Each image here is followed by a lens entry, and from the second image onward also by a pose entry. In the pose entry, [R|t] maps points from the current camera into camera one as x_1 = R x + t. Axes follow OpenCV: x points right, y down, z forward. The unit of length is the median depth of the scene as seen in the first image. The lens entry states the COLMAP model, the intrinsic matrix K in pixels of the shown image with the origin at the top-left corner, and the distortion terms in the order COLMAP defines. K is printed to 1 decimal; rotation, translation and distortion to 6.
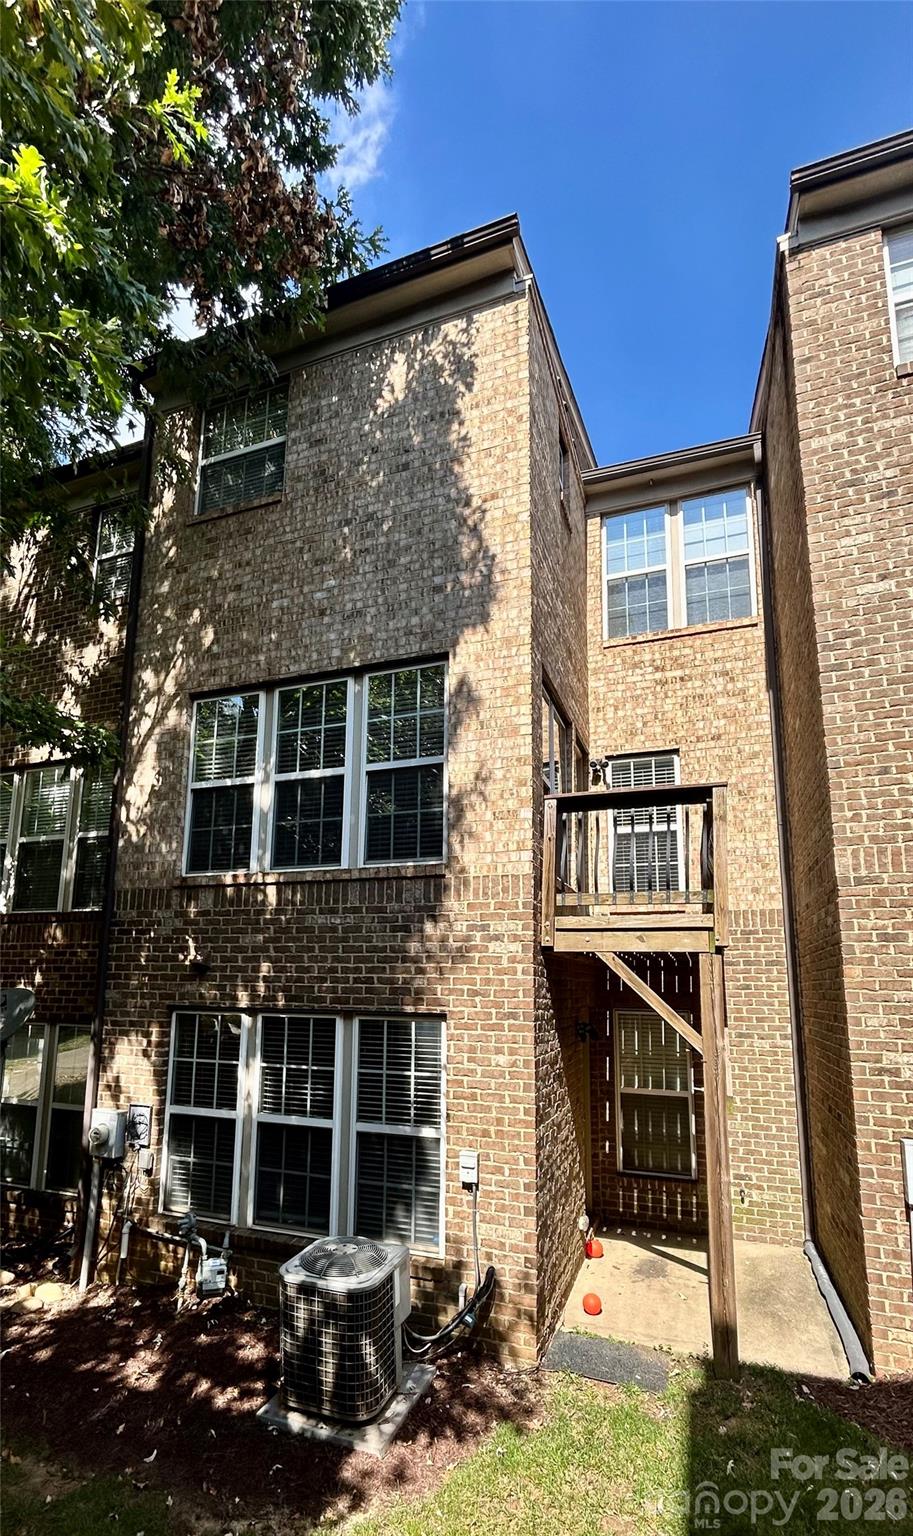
lens RADIAL K [[723.1, 0, 443.1], [0, 723.1, 868.1], [0, 0, 1]] dist [-0.005188, 0.000265]
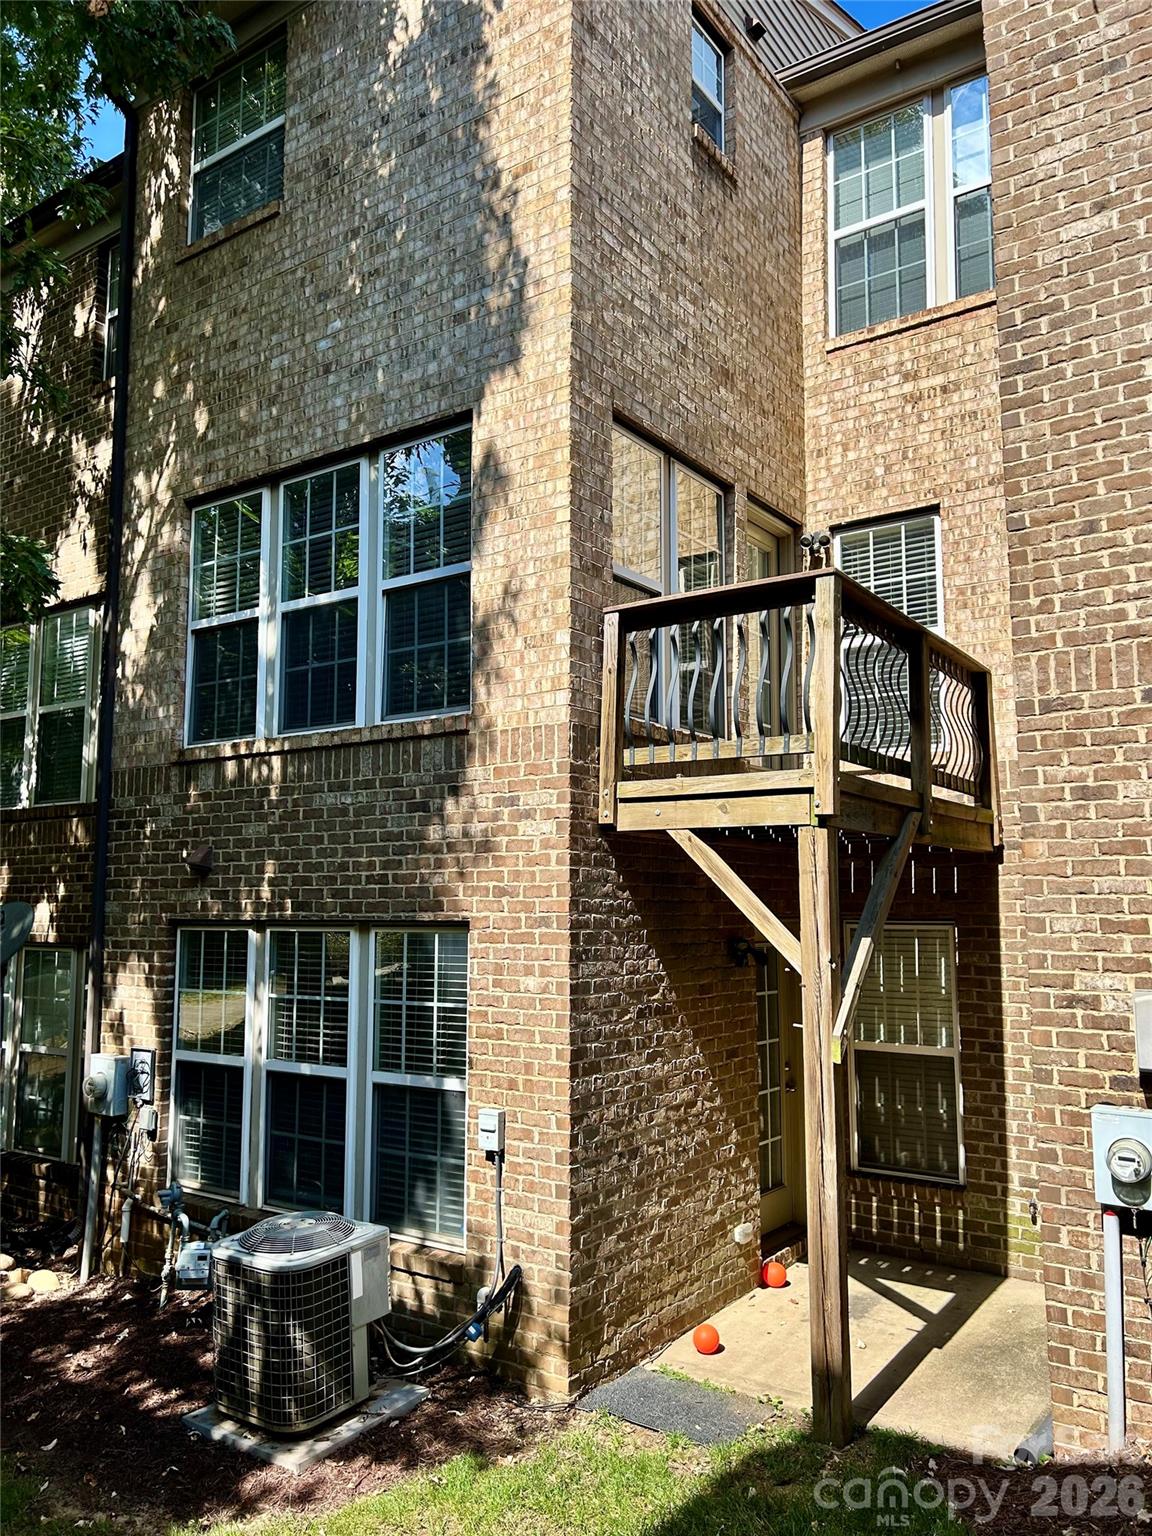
lens RADIAL K [[1165.5, 0, 564.7], [0, 1165.5, 770.2], [0, 0, 1]] dist [0.040505, -0.043392]
pose [[0.969369, -0.043279, -0.241765, 0.349416], [0.053988, 0.997824, 0.037843, 0.010099], [0.239602, -0.049736, 0.969597, -0.090499]]
